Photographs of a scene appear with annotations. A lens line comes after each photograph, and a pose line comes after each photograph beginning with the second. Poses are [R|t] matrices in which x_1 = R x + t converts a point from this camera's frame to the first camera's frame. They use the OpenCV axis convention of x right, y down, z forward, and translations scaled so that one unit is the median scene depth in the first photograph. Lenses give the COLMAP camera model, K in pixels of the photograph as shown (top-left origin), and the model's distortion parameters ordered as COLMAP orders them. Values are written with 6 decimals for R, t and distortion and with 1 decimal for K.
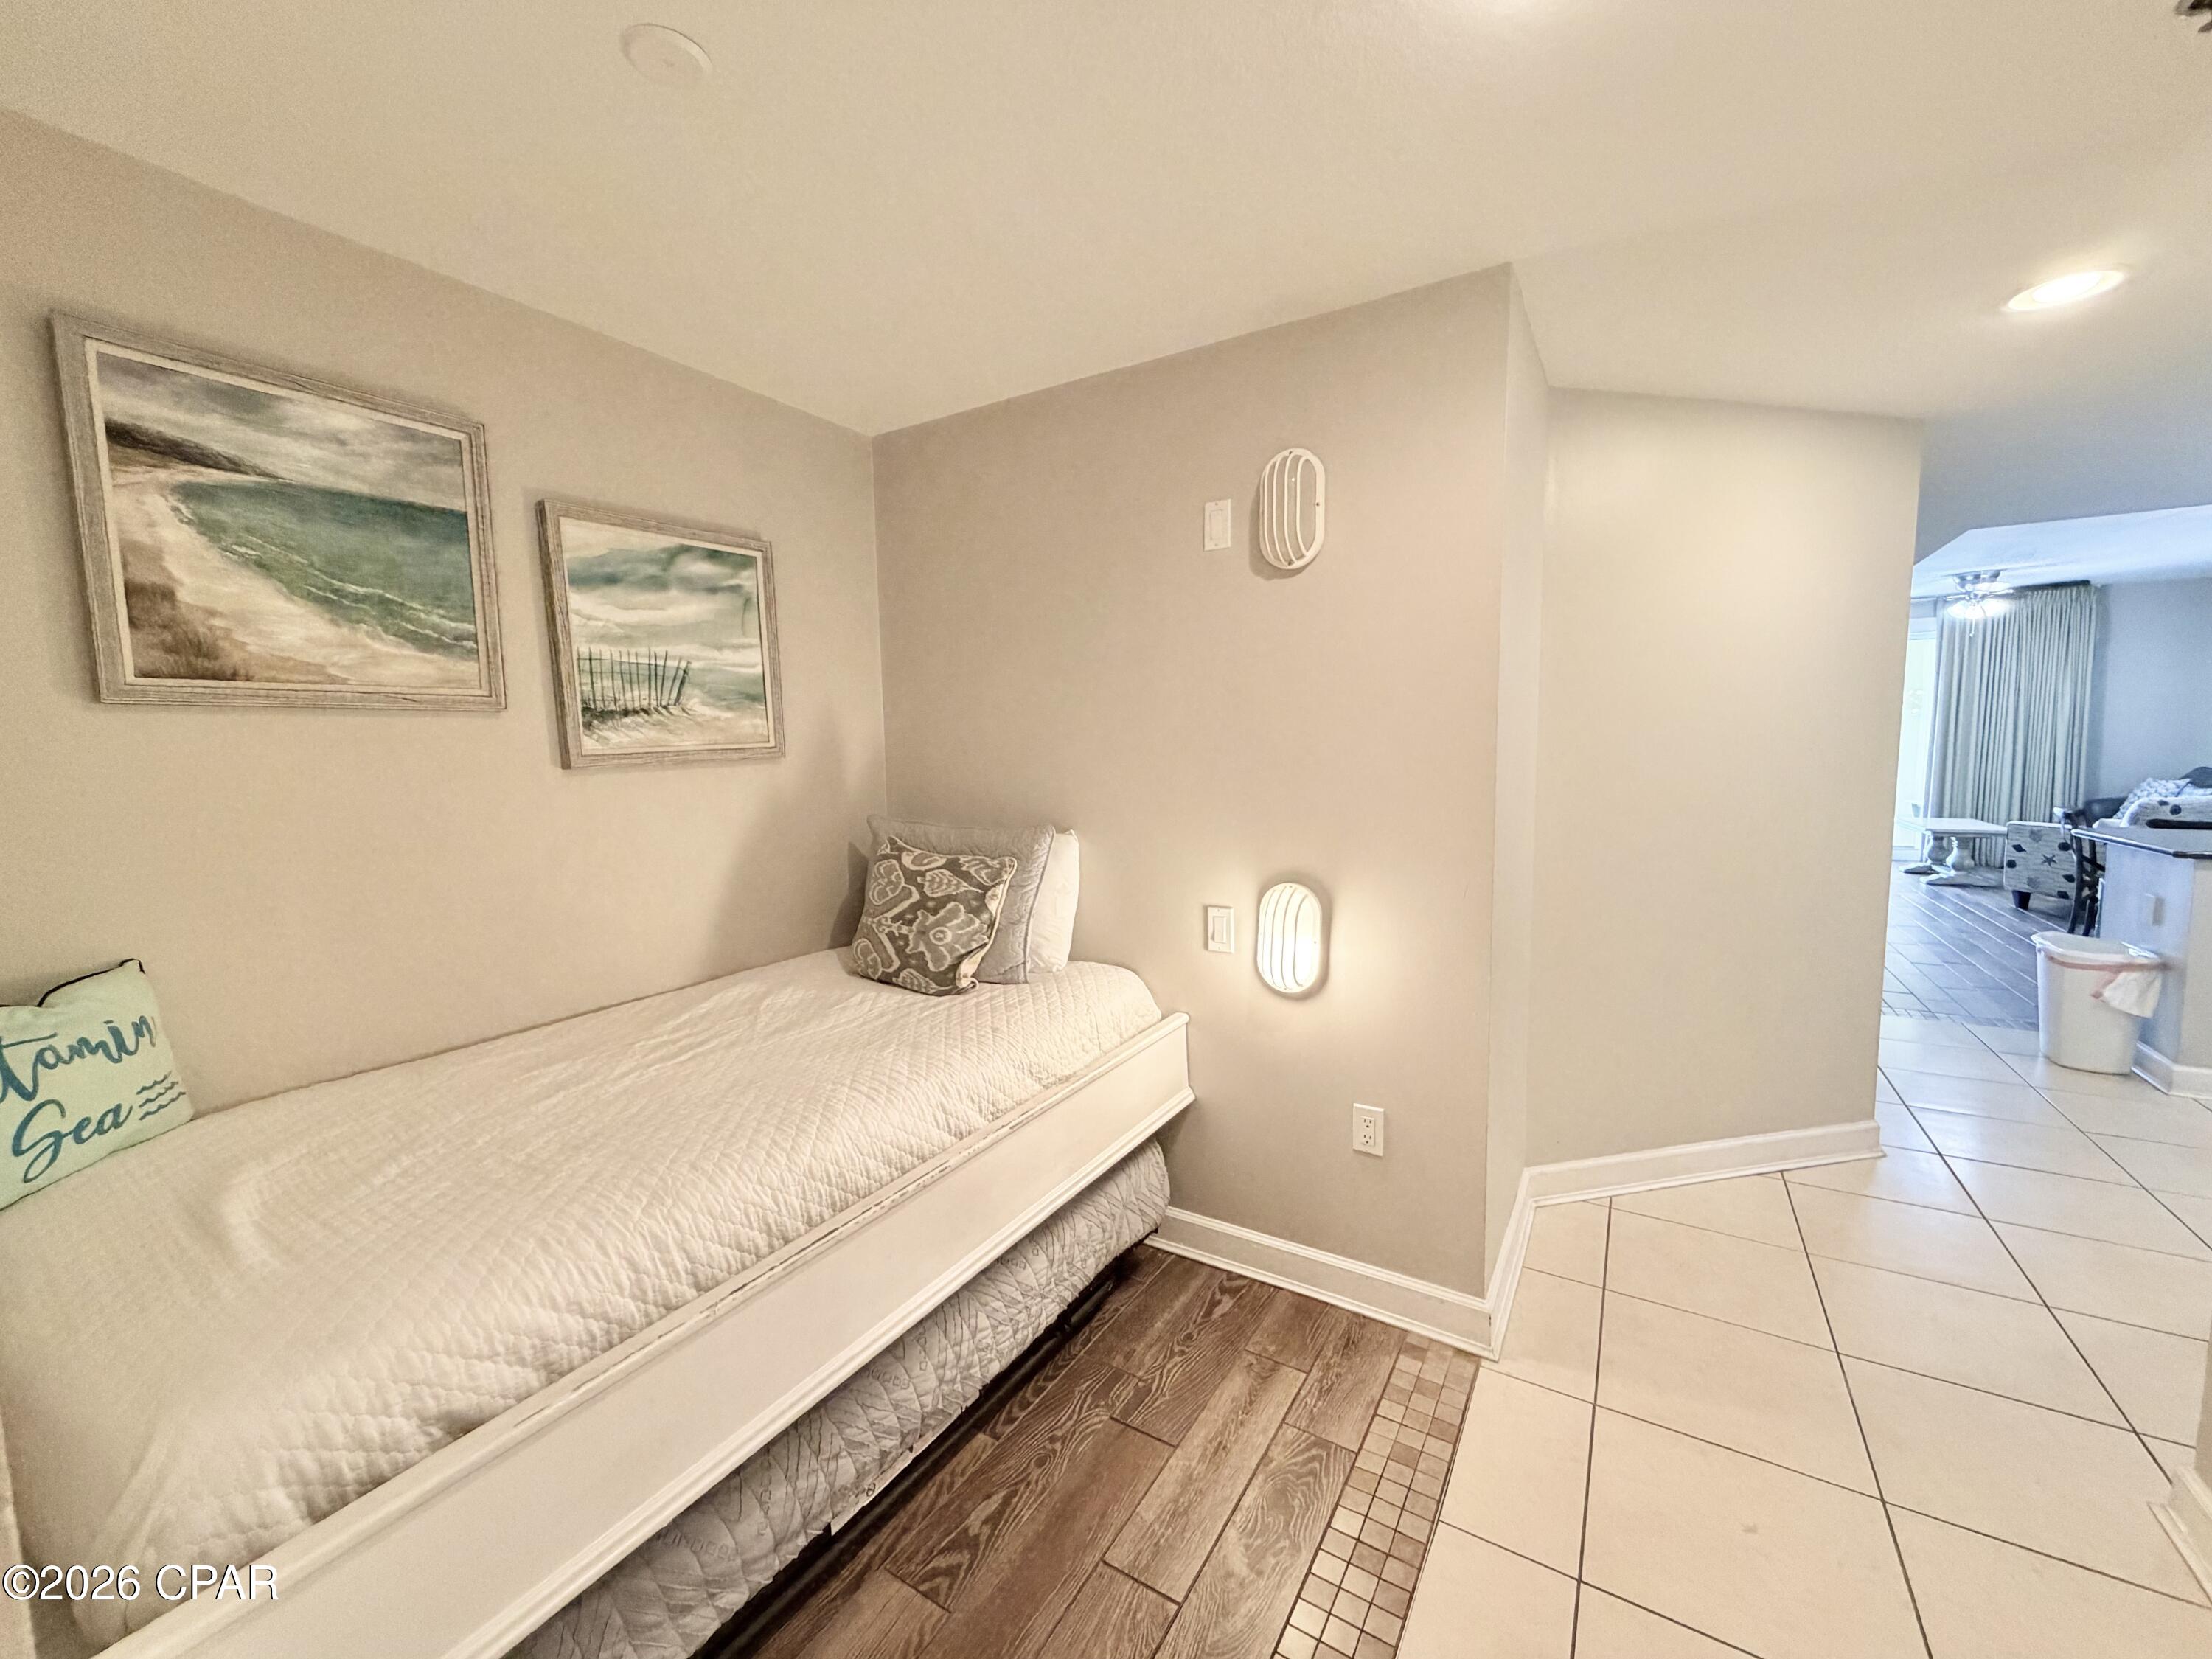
lens RADIAL K [[882.3, 0, 1093.2], [0, 882.3, 830.9], [0, 0, 1]] dist [0.000234, -0.000008]
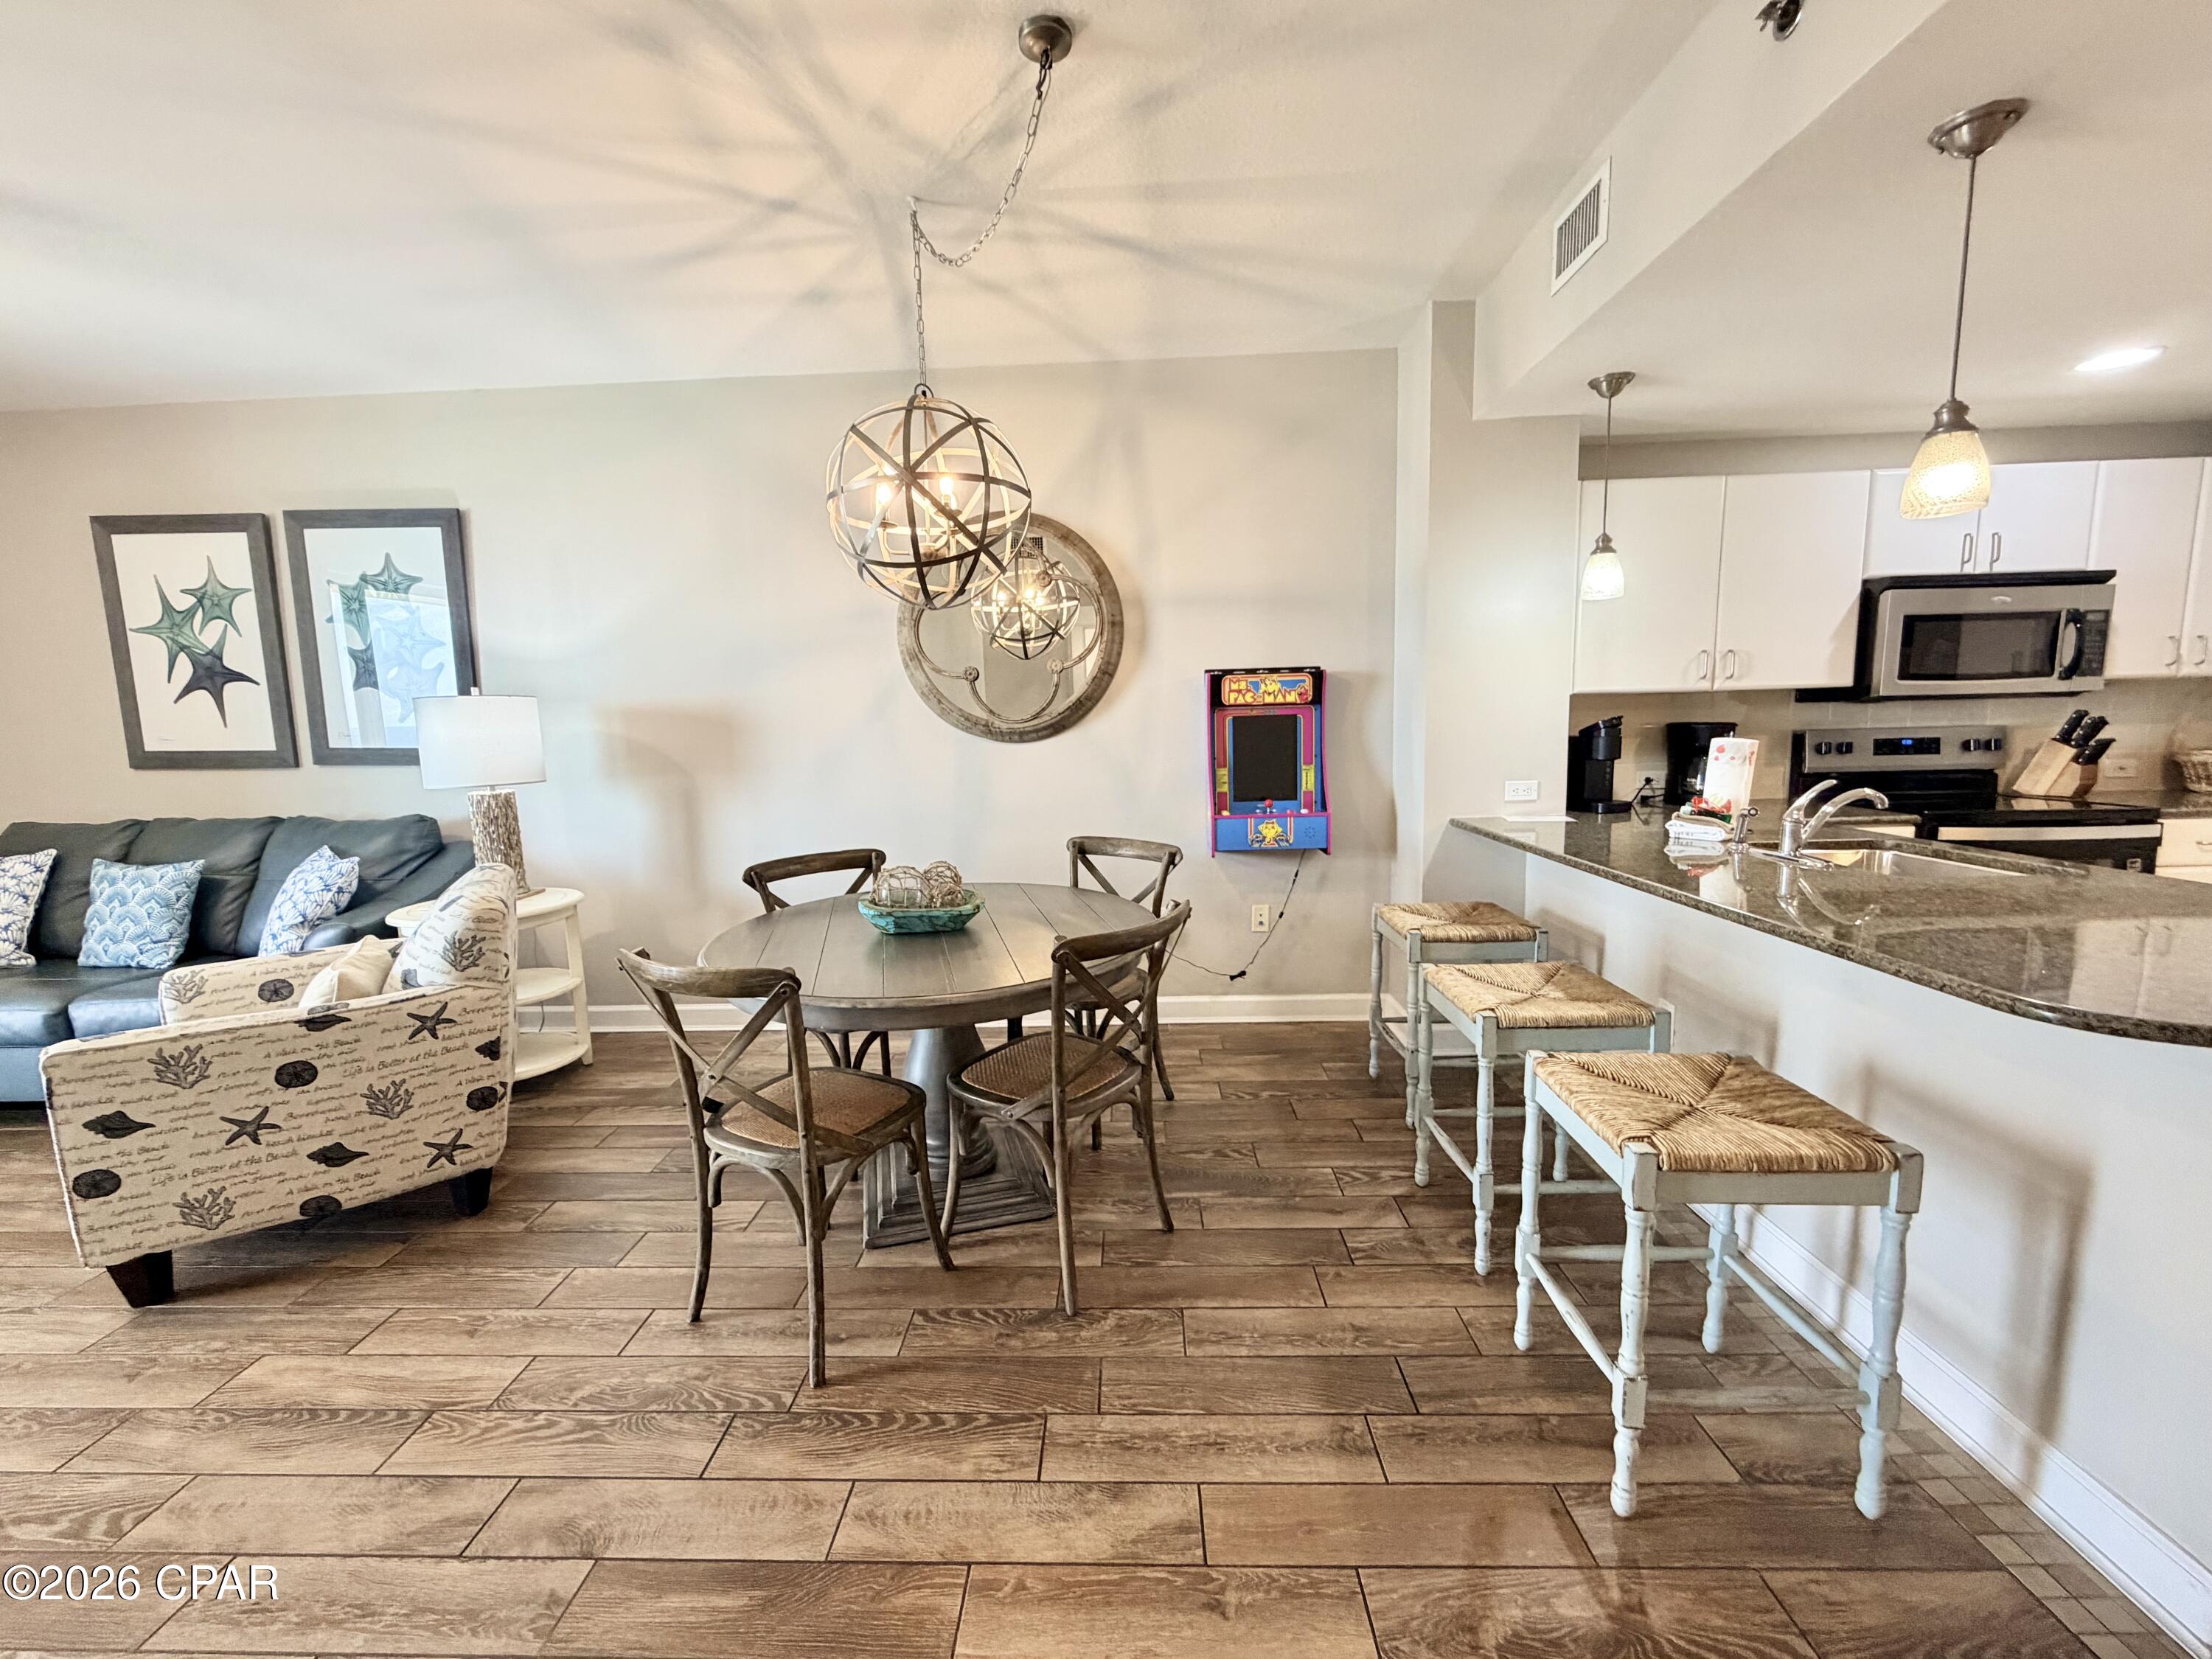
lens RADIAL K [[882.3, 0, 1102.0], [0, 882.3, 828.4], [0, 0, 1]] dist [0.000234, -0.000008]
pose [[-0.499440, -0.074601, 0.863131, 0.640054], [0.119751, 0.980778, 0.154061, -0.086053], [-0.858033, 0.180305, -0.480906, 0.850051]]
